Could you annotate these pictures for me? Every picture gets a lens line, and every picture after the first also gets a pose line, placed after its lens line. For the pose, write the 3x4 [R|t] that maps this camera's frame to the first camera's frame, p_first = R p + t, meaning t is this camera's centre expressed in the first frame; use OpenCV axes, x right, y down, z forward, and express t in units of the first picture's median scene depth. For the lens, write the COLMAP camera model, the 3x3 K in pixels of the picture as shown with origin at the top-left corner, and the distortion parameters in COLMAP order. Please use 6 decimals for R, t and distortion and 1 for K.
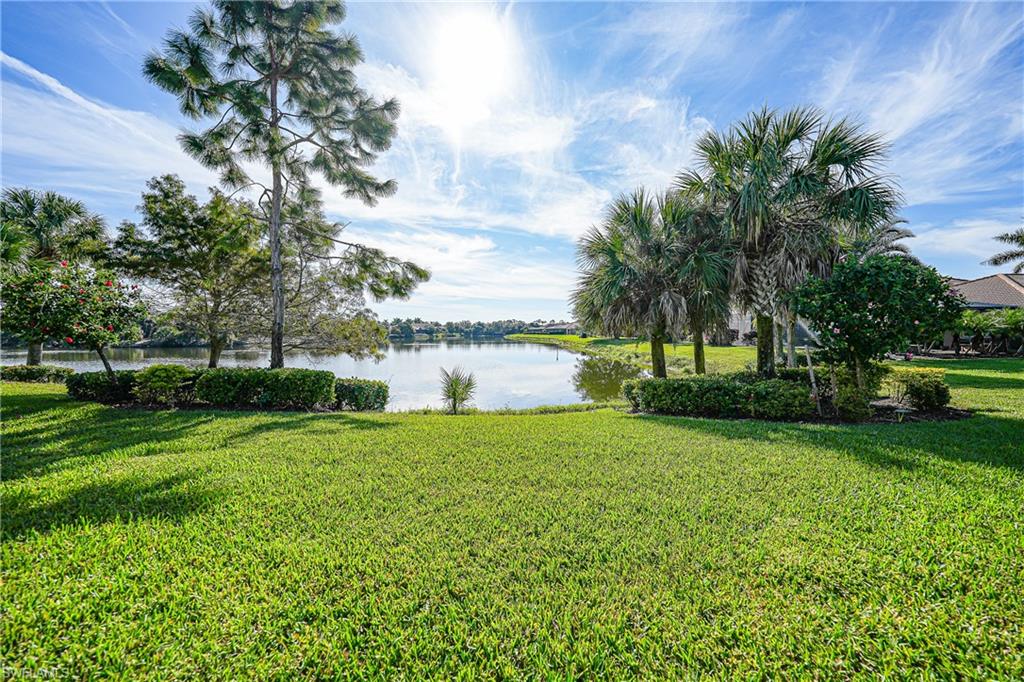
lens RADIAL K [[375.3, 0, 510.4], [0, 375.3, 343.5], [0, 0, 1]] dist [-0.000103, 0.000217]
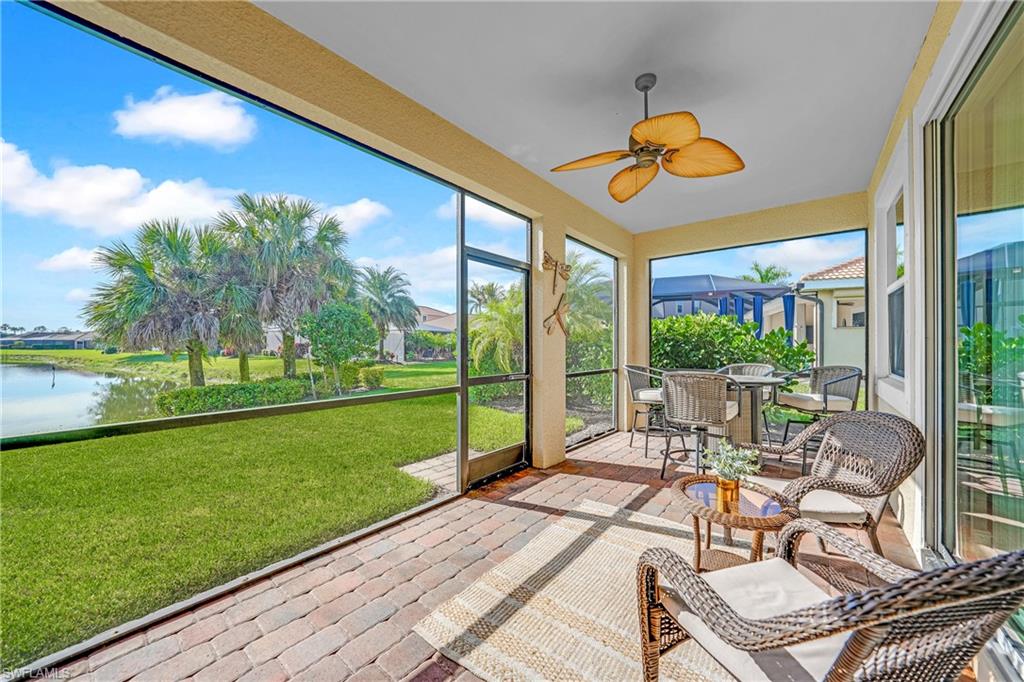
lens RADIAL K [[375.3, 0, 510.4], [0, 375.3, 343.5], [0, 0, 1]] dist [-0.000103, 0.000217]
pose [[0.533691, 0.008223, 0.845639, -0.057025], [0.022977, 0.999443, -0.024220, 0.009819], [-0.845367, 0.032357, 0.533205, -0.408955]]
